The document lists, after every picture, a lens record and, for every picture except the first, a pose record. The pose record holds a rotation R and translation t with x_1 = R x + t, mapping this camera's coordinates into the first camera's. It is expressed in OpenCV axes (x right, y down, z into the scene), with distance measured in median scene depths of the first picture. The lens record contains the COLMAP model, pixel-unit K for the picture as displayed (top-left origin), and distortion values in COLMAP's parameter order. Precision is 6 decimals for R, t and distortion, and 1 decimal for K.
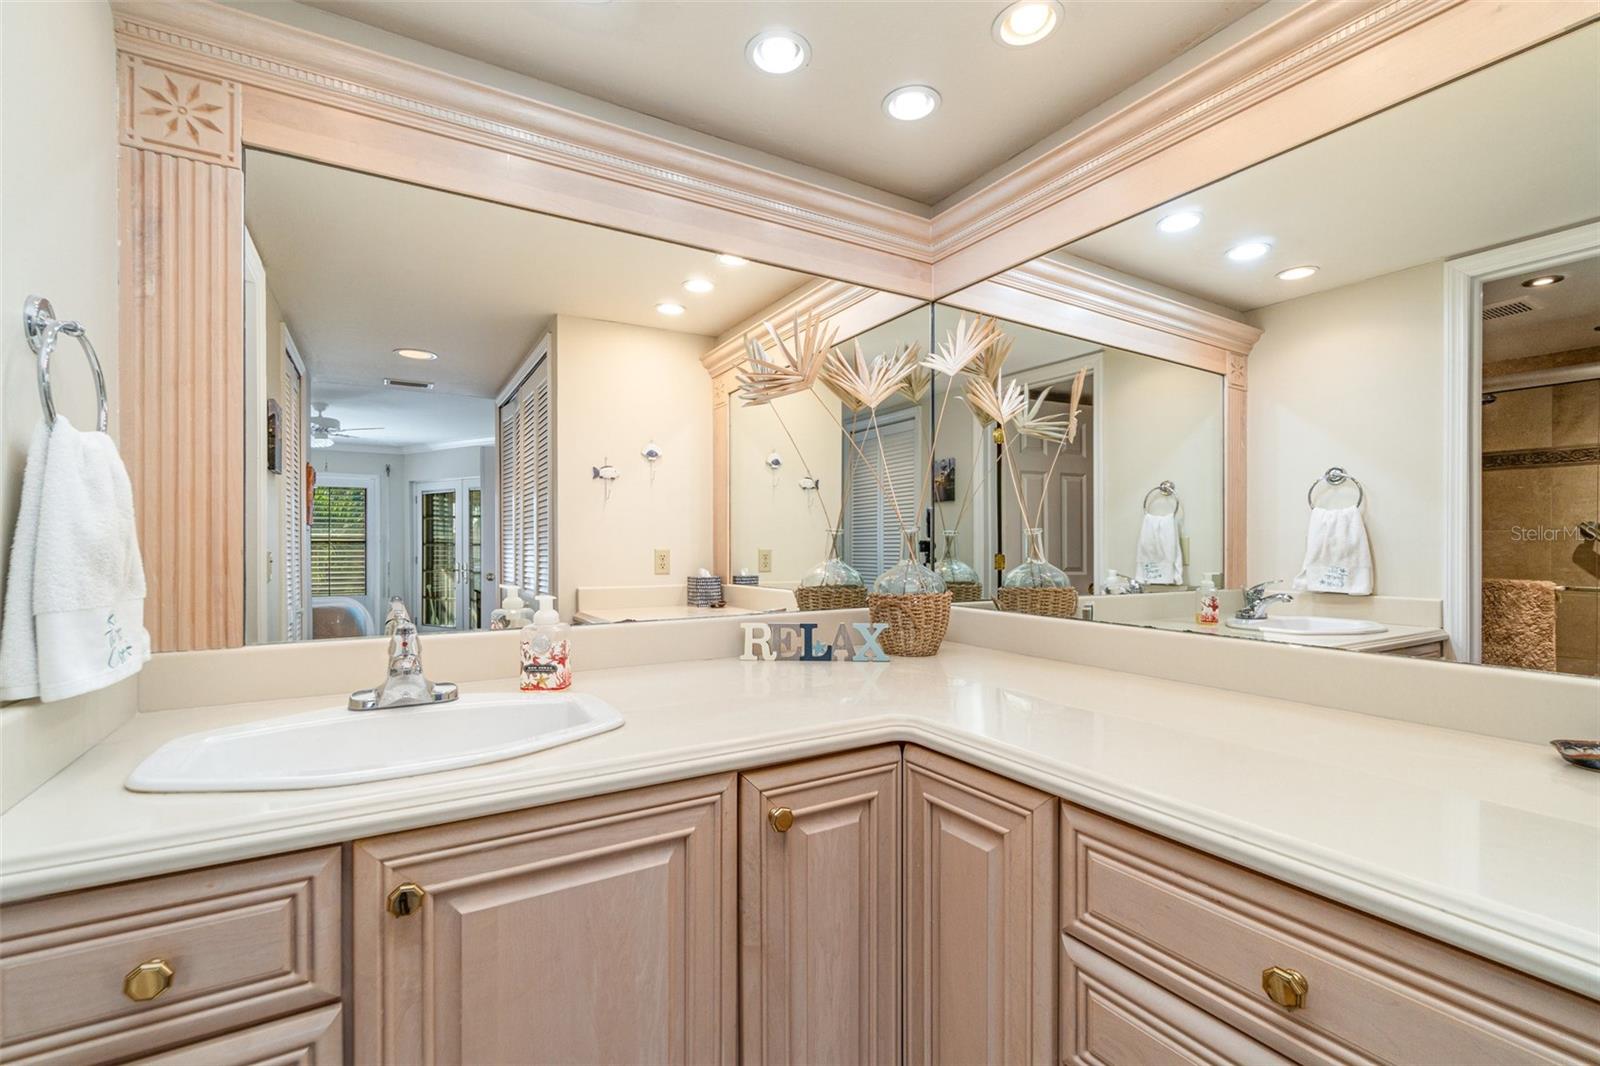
lens RADIAL K [[697.2, 0, 794.1], [0, 697.2, 537.4], [0, 0, 1]] dist [0.000664, 0.000517]
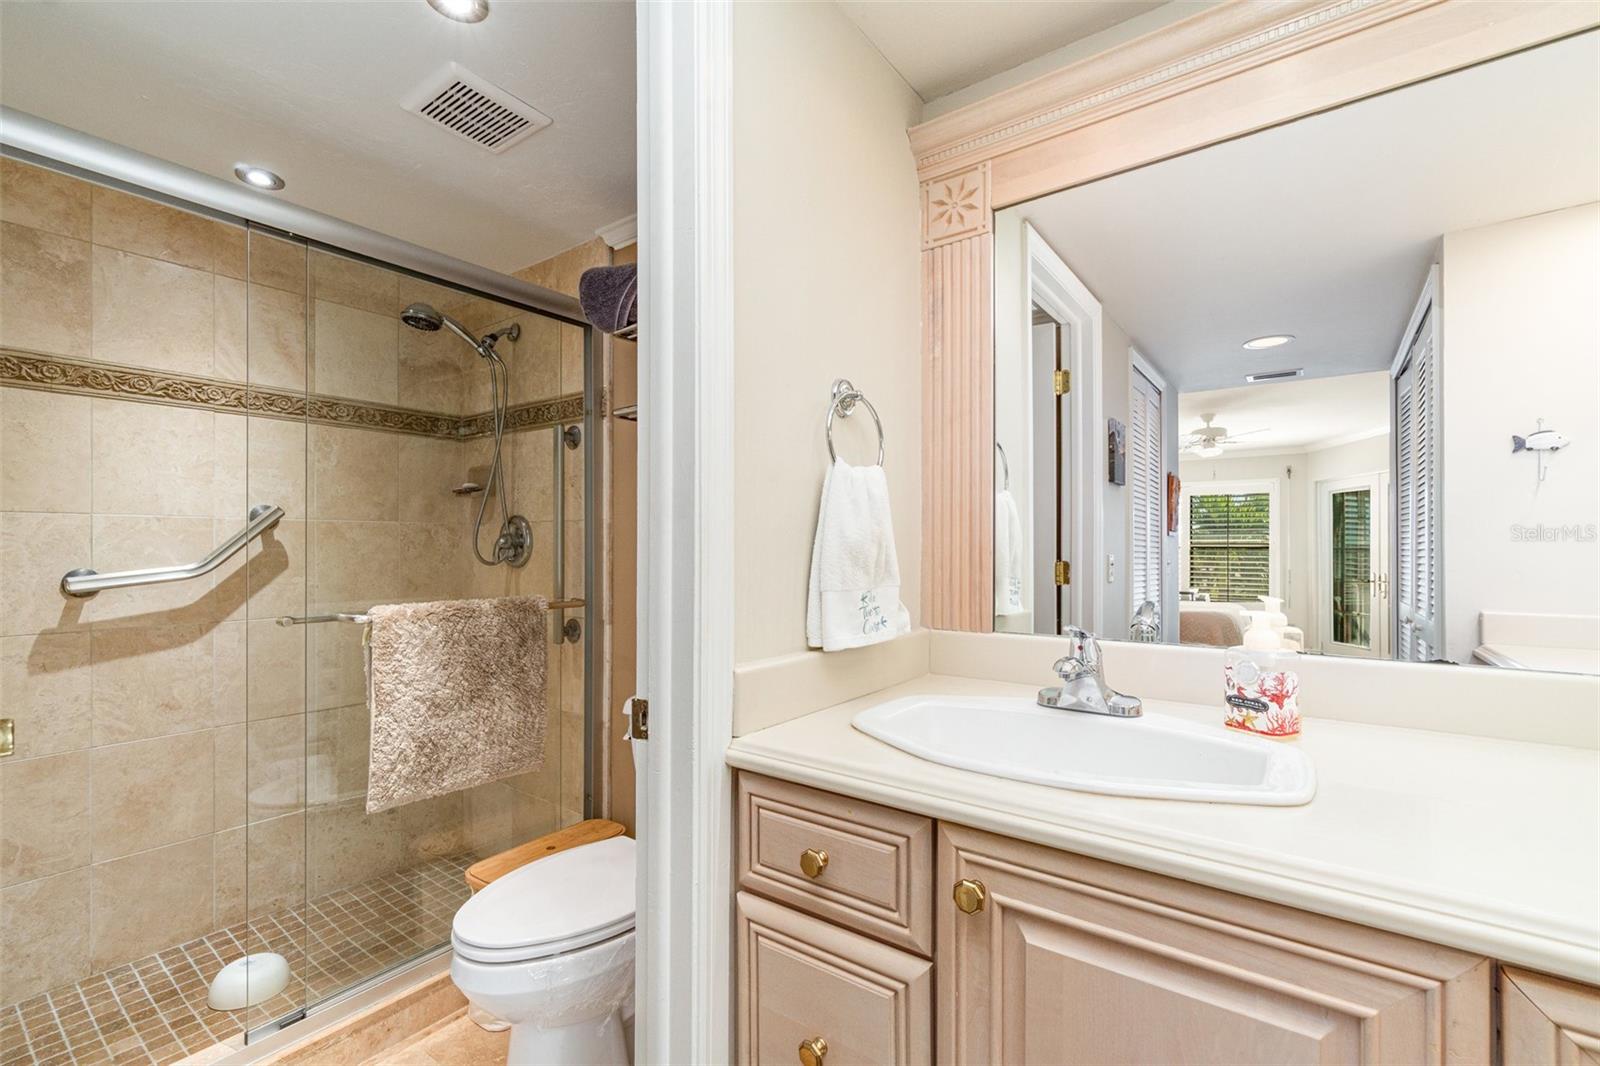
lens RADIAL K [[692.0, 0, 801.7], [0, 692.0, 545.3], [0, 0, 1]] dist [-0.000634, 0.000123]
pose [[0.388954, -0.005741, -0.921239, 0.169557], [0.006713, 0.999972, -0.003397, 0.009883], [0.921233, -0.004863, 0.388981, 0.246374]]
